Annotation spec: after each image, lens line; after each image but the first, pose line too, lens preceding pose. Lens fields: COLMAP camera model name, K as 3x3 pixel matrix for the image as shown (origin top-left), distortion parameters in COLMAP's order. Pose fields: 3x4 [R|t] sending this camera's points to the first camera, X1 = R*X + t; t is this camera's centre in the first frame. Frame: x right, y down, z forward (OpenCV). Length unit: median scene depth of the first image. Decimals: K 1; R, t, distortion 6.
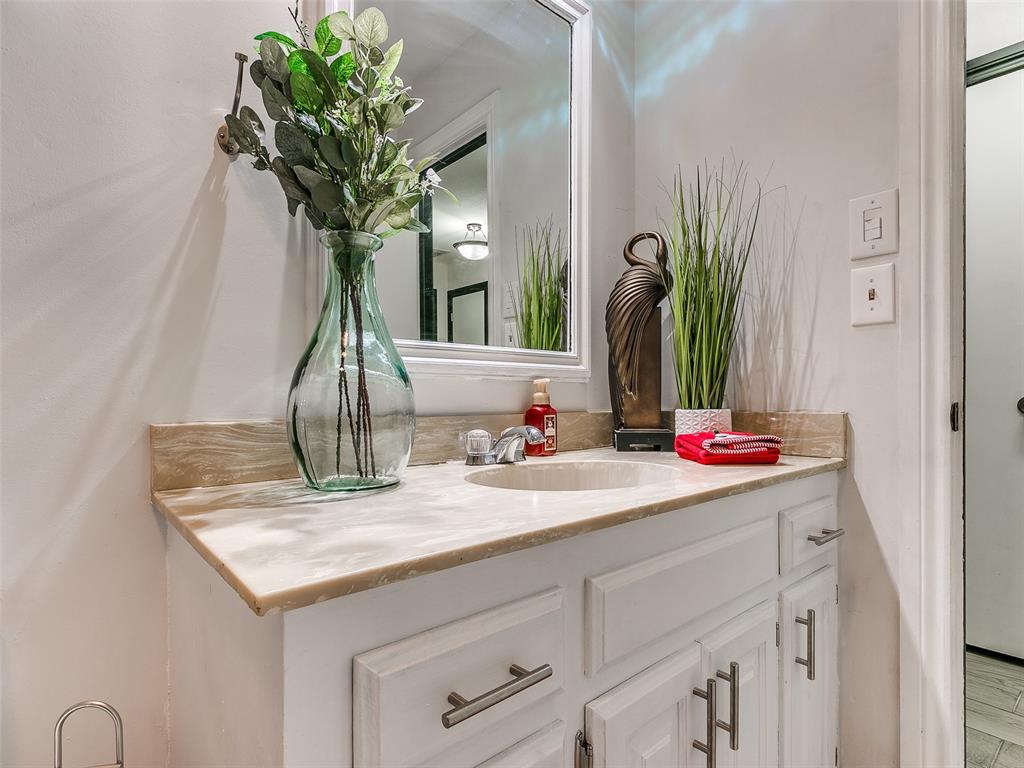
lens RADIAL K [[530.7, 0, 496.8], [0, 530.7, 397.7], [0, 0, 1]] dist [0.003222, -0.002557]
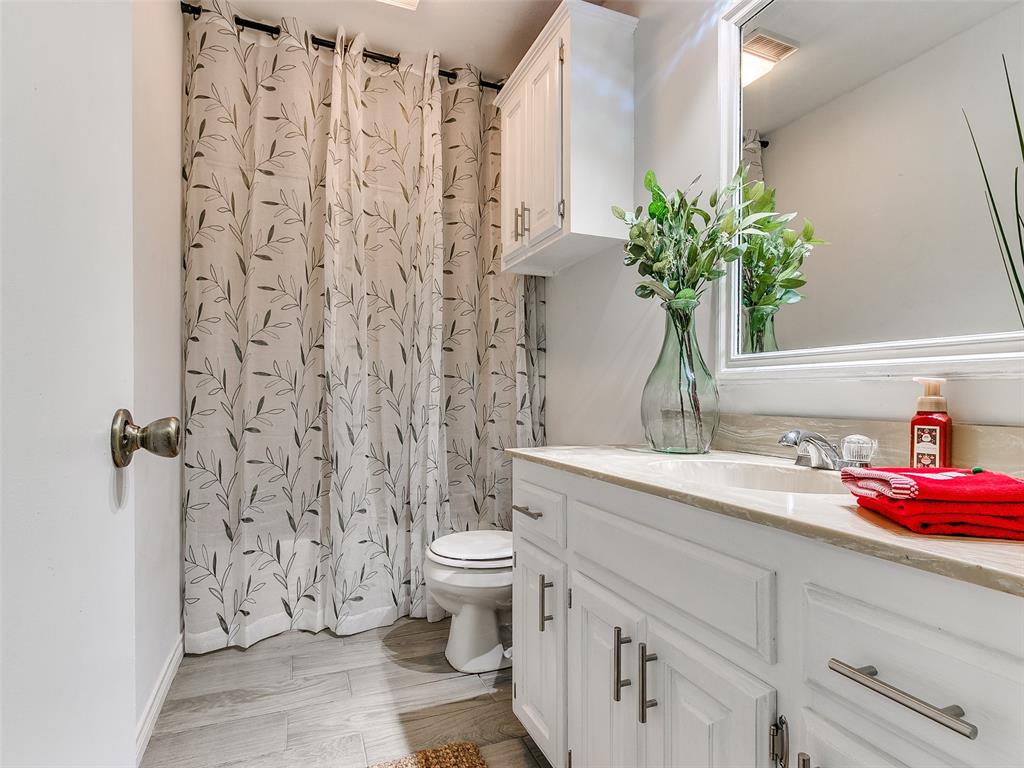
lens RADIAL K [[530.7, 0, 496.8], [0, 530.7, 397.7], [0, 0, 1]] dist [0.003222, -0.002557]
pose [[-0.320770, 0.008349, -0.947120, 1.152892], [-0.004514, 0.999936, 0.010344, -0.013385], [0.947146, 0.007593, -0.320712, 0.778335]]
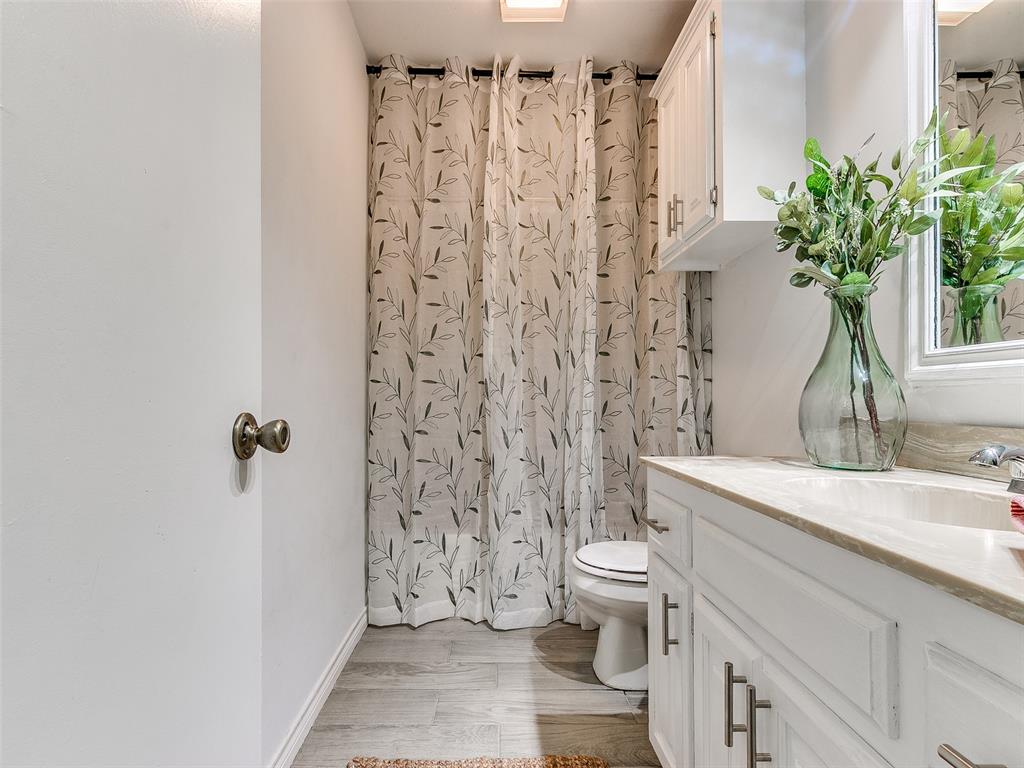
lens RADIAL K [[530.7, 0, 496.8], [0, 530.7, 397.7], [0, 0, 1]] dist [0.003222, -0.002557]
pose [[-0.639579, 0.001005, -0.768724, 1.079574], [0.000131, 0.999999, 0.001198, -0.014267], [0.768725, 0.000666, -0.639579, 0.915861]]
